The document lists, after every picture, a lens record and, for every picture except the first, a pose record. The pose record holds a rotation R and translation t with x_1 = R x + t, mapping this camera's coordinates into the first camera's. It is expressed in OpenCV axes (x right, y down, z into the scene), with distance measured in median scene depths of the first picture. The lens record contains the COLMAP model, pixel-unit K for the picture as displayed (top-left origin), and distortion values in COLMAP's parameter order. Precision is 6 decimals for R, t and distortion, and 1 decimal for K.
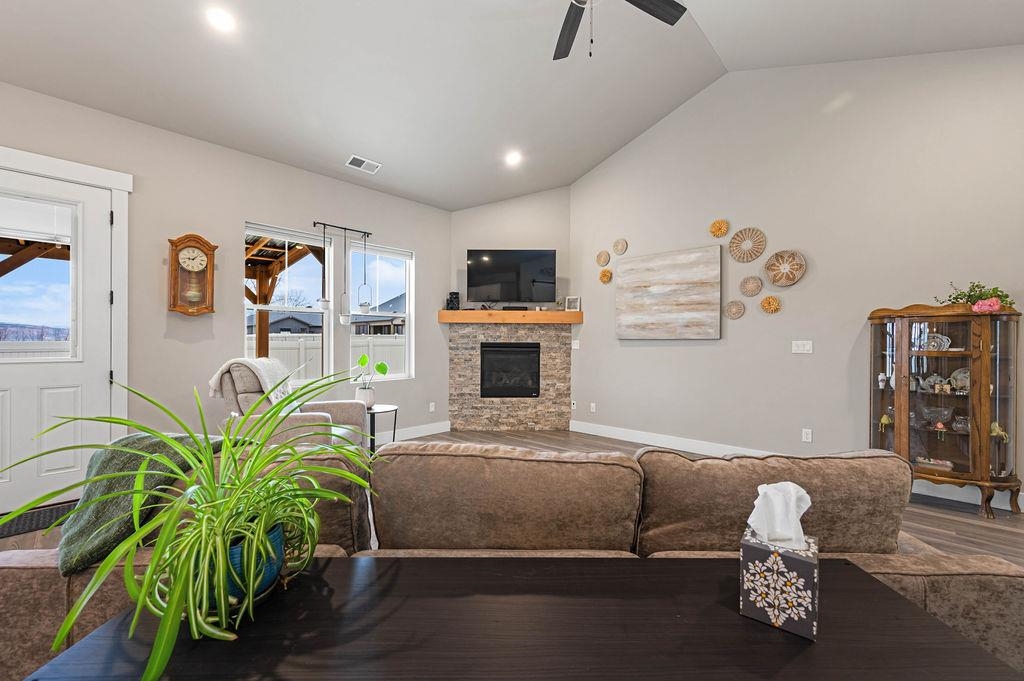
lens RADIAL K [[409.4, 0, 513.7], [0, 409.4, 343.3], [0, 0, 1]] dist [-0.004132, 0.001118]
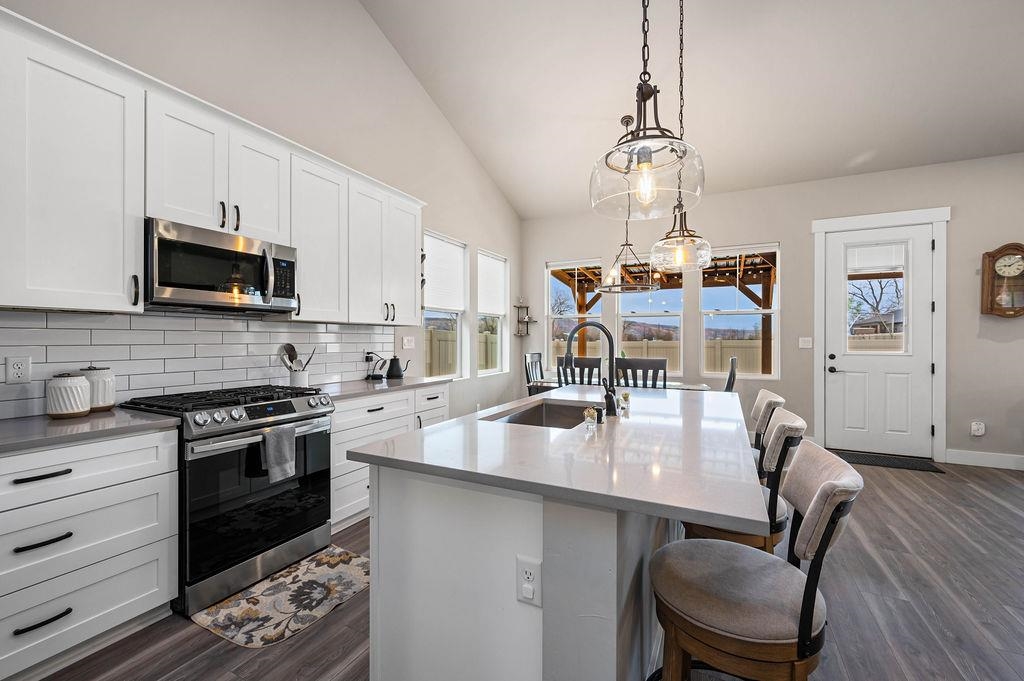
lens RADIAL K [[424.3, 0, 516.5], [0, 424.3, 345.5], [0, 0, 1]] dist [-0.001222, 0.001058]
pose [[0.293906, 0.011450, -0.955766, -0.065202], [-0.004978, 0.999933, 0.010448, 0.001757], [0.955822, 0.001687, 0.293943, -0.462598]]
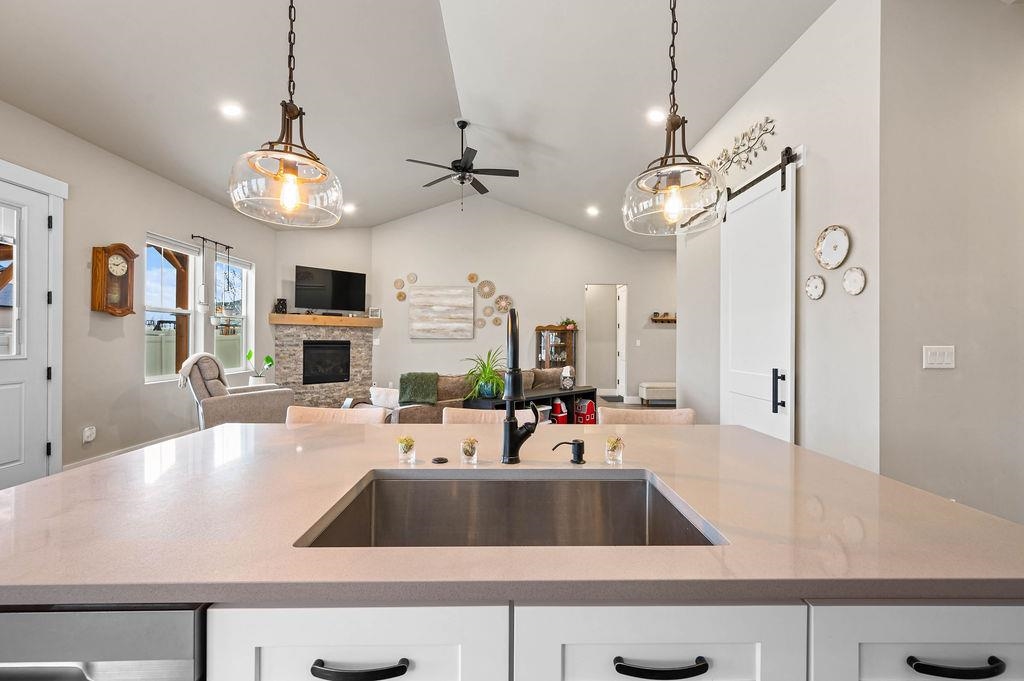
lens RADIAL K [[409.4, 0, 508.2], [0, 409.4, 341.7], [0, 0, 1]] dist [-0.004132, 0.001118]
pose [[0.727986, -0.001289, 0.685590, -0.600627], [-0.000054, 0.999998, 0.001938, -0.000562], [-0.685591, -0.001448, 0.727985, -0.412574]]
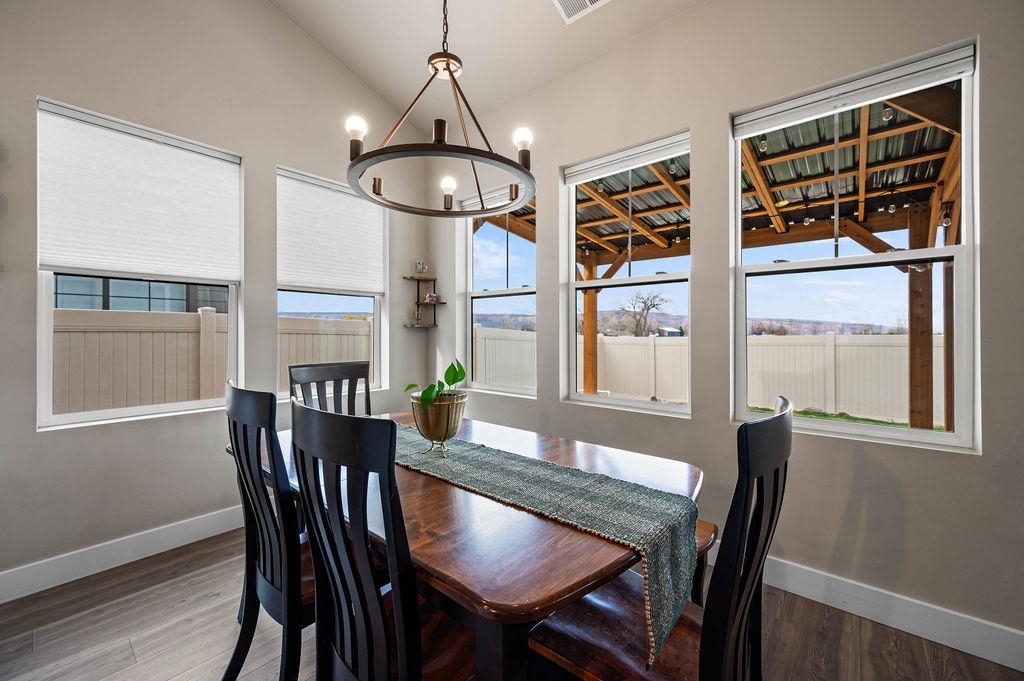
lens RADIAL K [[406.2, 0, 513.1], [0, 406.2, 335.1], [0, 0, 1]] dist [0.002606, 0.000166]
pose [[0.052334, -0.001297, -0.998629, -0.593896], [-0.004673, 0.999988, -0.001544, -0.001291], [0.998619, 0.004748, 0.052327, 0.103285]]
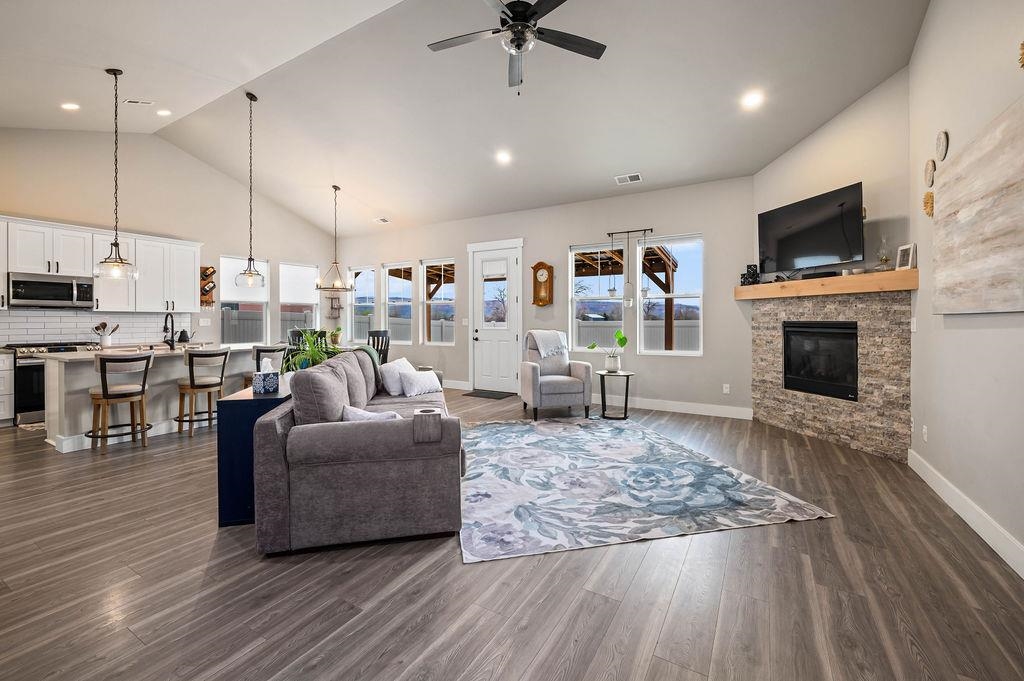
lens RADIAL K [[424.3, 0, 511.0], [0, 424.3, 321.5], [0, 0, 1]] dist [-0.001222, 0.001058]
pose [[0.218812, -0.001216, -0.975766, 0.789815], [-0.003942, 0.999990, -0.002130, 0.003272], [0.975759, 0.004312, 0.218805, 0.354963]]
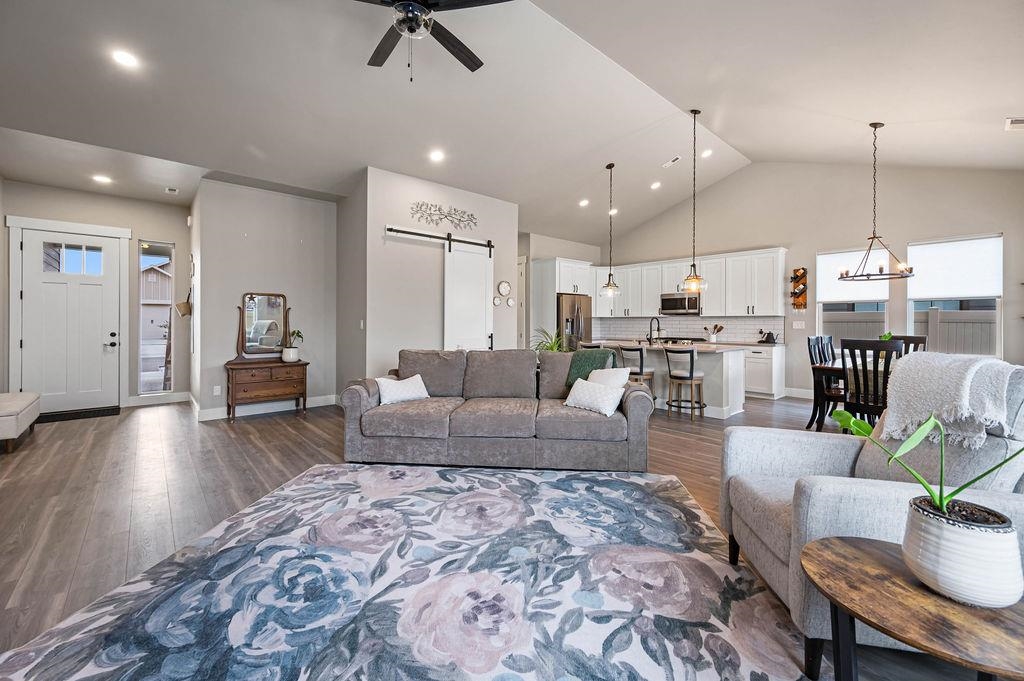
lens RADIAL K [[409.4, 0, 534.6], [0, 409.4, 321.1], [0, 0, 1]] dist [-0.004132, 0.001118]
pose [[-0.998585, -0.005126, 0.052926, -0.127163], [-0.005112, 0.999987, 0.000394, -0.003170], [-0.052927, 0.000123, -0.998598, 1.153304]]
